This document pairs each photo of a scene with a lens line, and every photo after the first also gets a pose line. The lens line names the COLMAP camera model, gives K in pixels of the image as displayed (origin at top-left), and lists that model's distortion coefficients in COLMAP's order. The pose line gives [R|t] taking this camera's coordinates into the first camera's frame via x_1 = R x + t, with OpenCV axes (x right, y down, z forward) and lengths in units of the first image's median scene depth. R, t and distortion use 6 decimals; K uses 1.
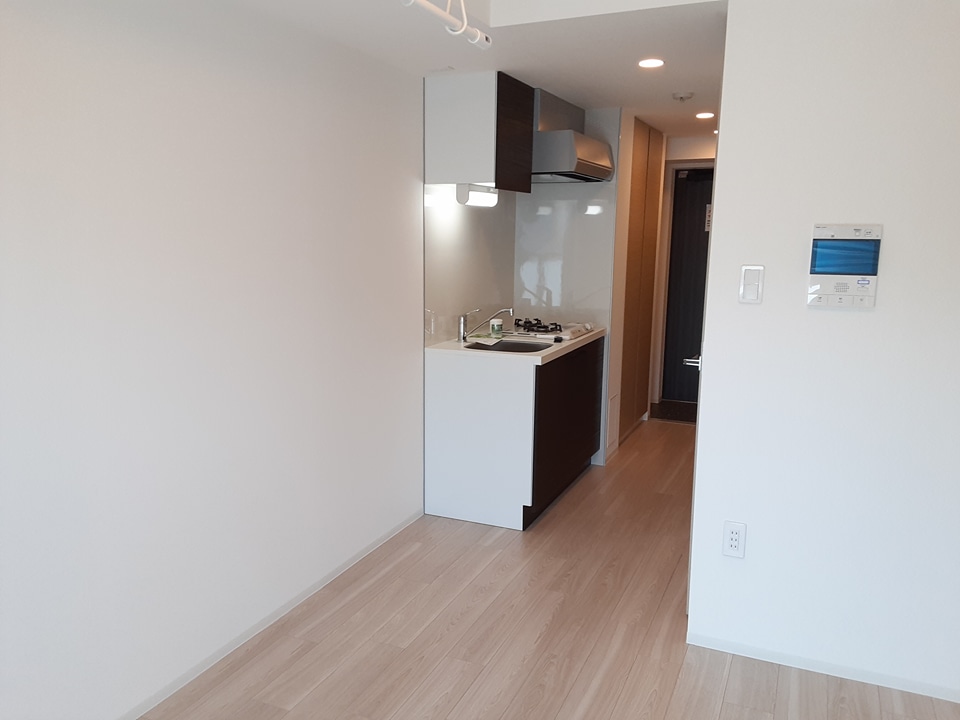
lens RADIAL K [[784.3, 0, 480.0], [0, 784.3, 360.0], [0, 0, 1]] dist [0.069709, -0.008053]
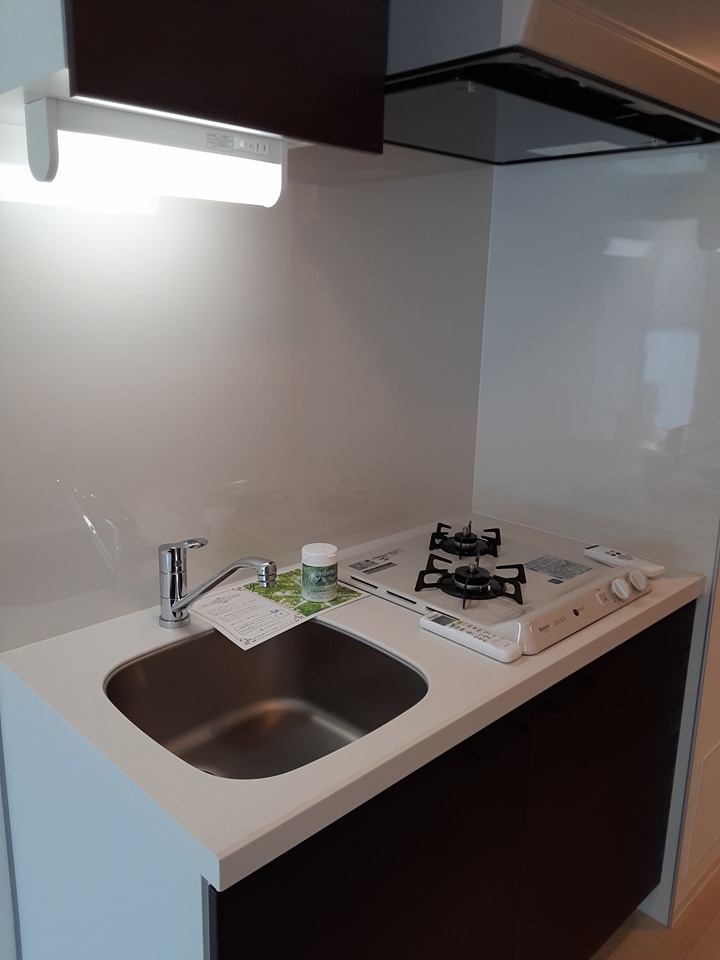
lens RADIAL K [[784.3, 0, 360.0], [0, 784.3, 480.0], [0, 0, 1]] dist [0.069709, -0.008053]
pose [[0.920215, 0.098934, -0.378704, 0.163773], [-0.072403, 0.993857, 0.083706, -0.111356], [0.384659, -0.049608, 0.921725, 0.680563]]
